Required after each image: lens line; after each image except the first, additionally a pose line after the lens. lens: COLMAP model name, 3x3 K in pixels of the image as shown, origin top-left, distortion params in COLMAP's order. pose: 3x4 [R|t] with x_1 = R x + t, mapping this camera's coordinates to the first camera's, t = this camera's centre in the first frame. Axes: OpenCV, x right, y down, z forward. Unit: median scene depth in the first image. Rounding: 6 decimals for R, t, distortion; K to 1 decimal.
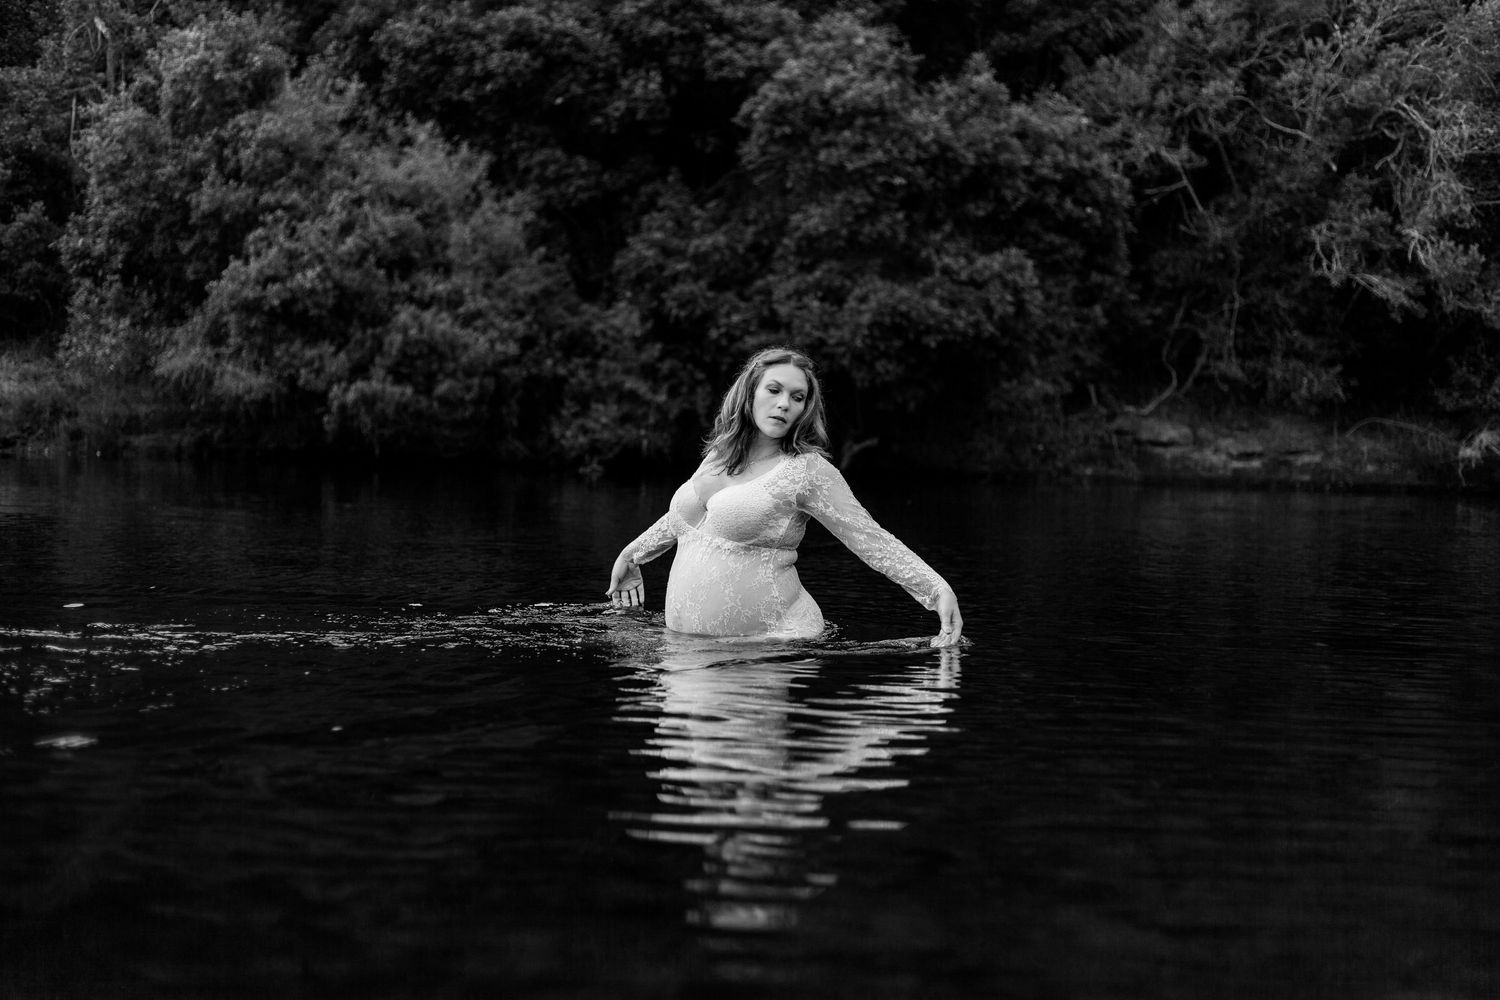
lens RADIAL K [[2170.2, 0, 750.0], [0, 2170.2, 500.0], [0, 0, 1]] dist [0.007406, 0.042300]
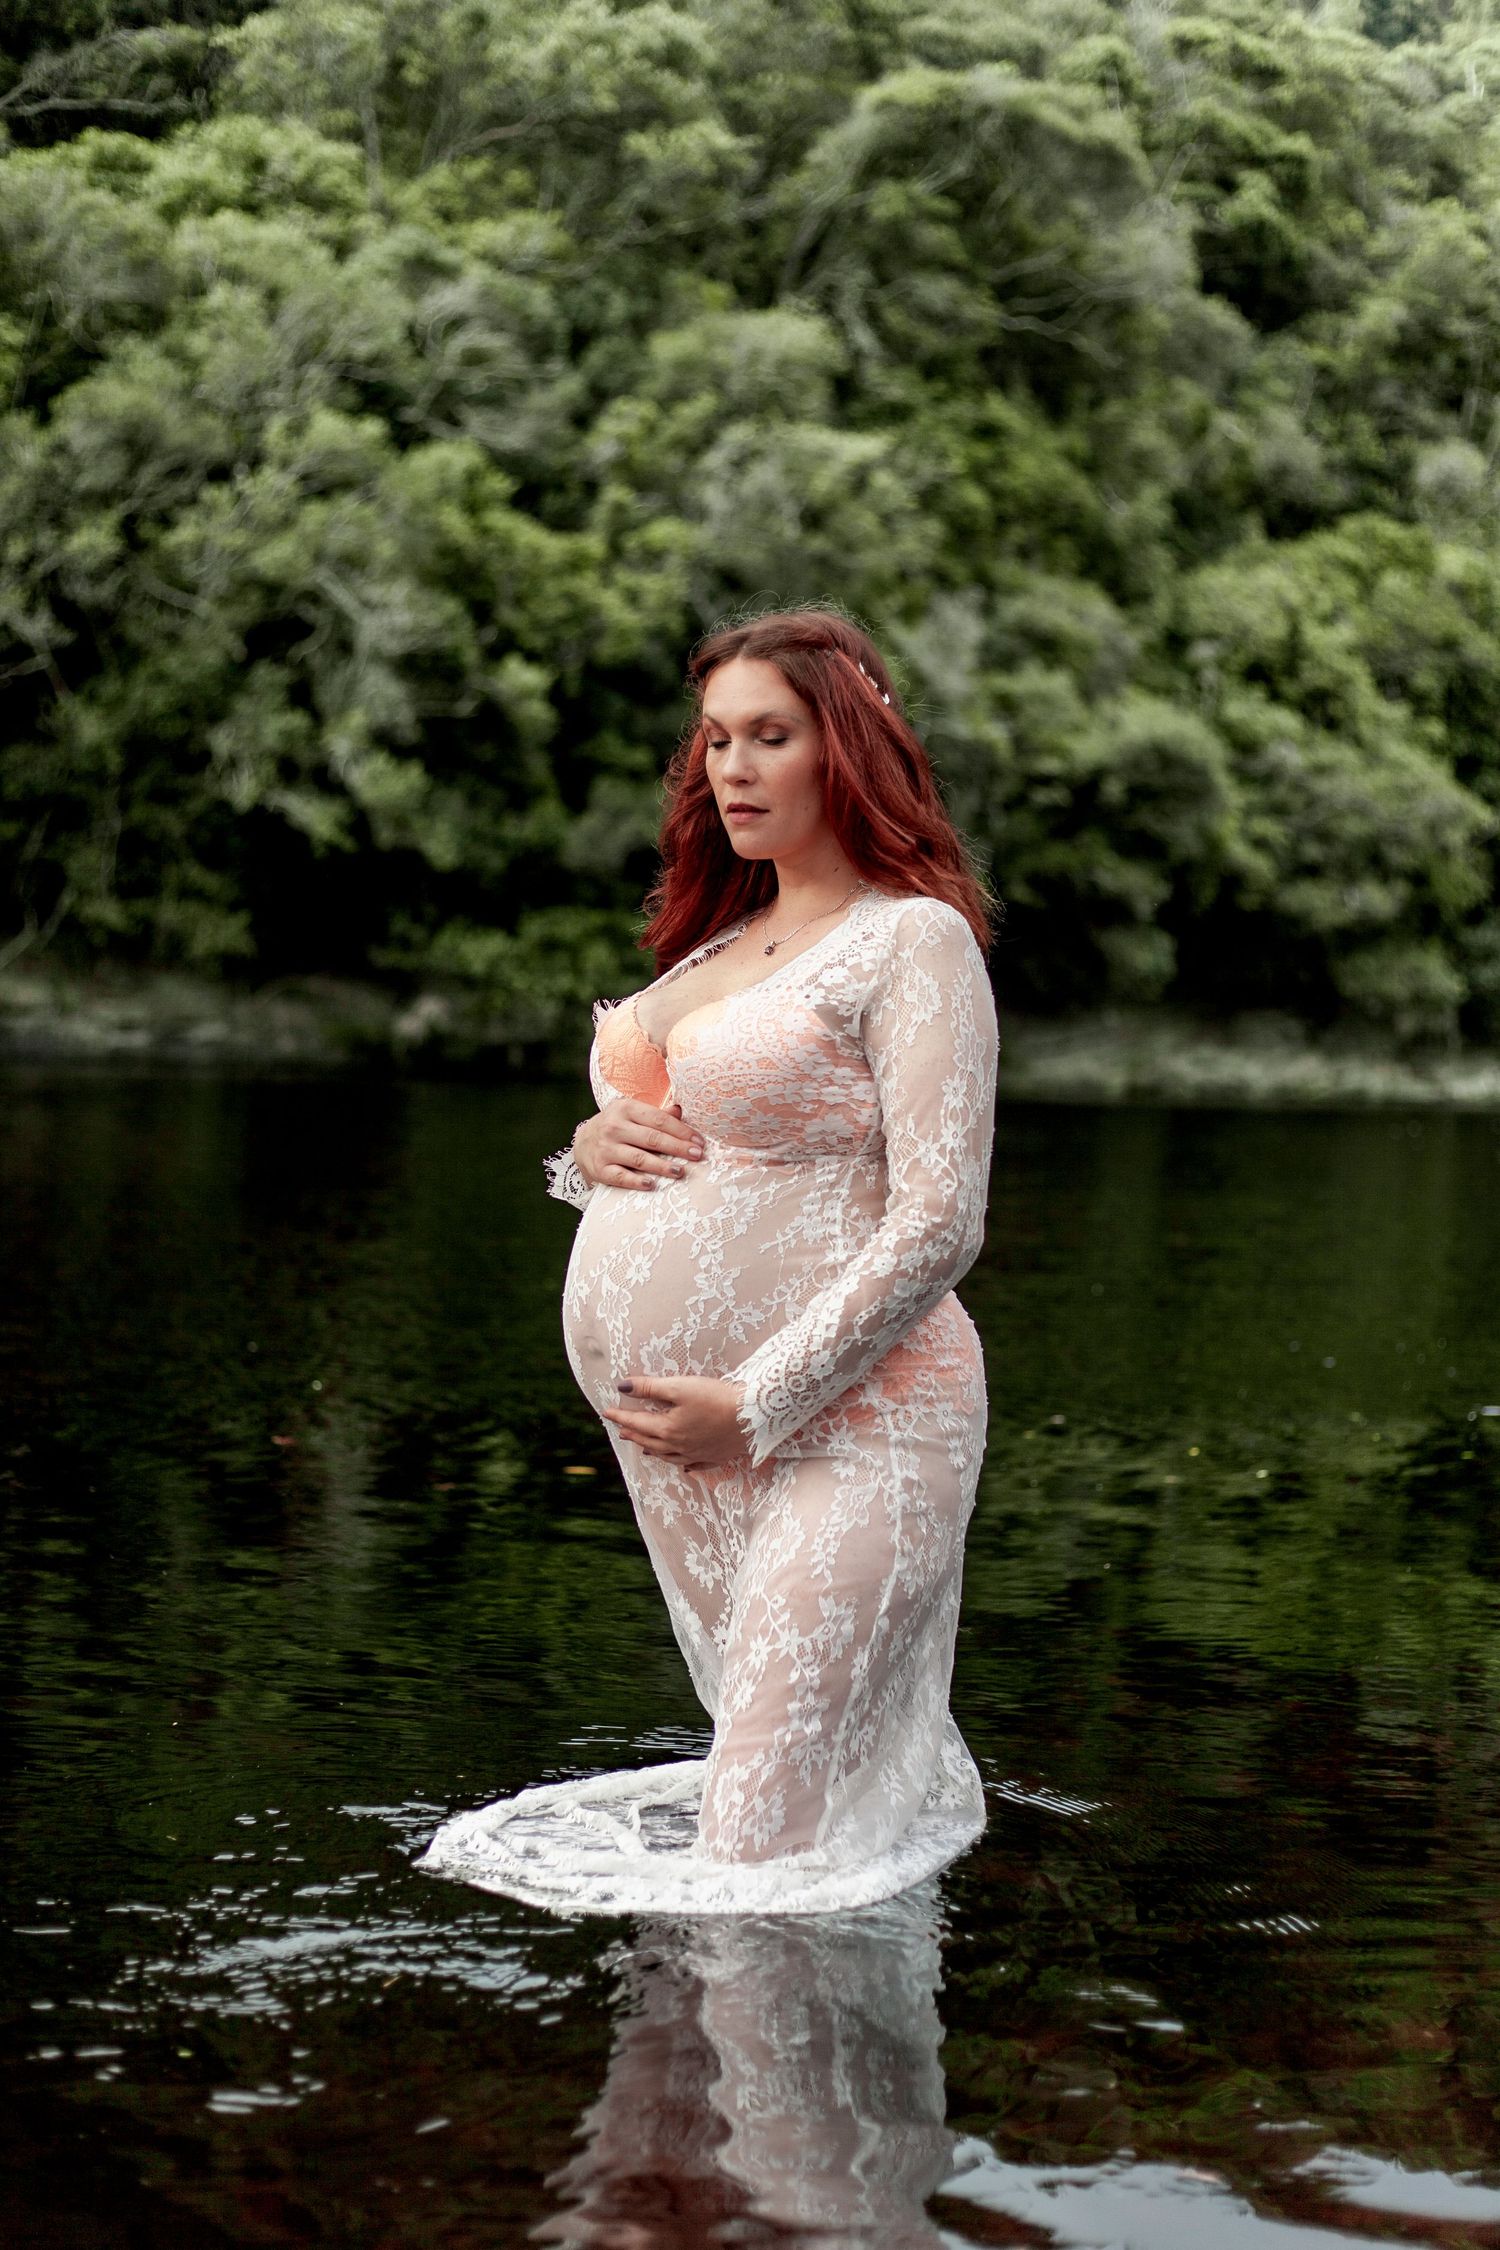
lens RADIAL K [[3255.3, 0, 750.0], [0, 3255.3, 1125.0], [0, 0, 1]] dist [0.007406, 0.042300]
pose [[0.913642, -0.010326, 0.406390, -0.037359], [0.003304, 0.999833, 0.017976, -0.007395], [-0.406507, -0.015081, 0.913523, -0.131957]]
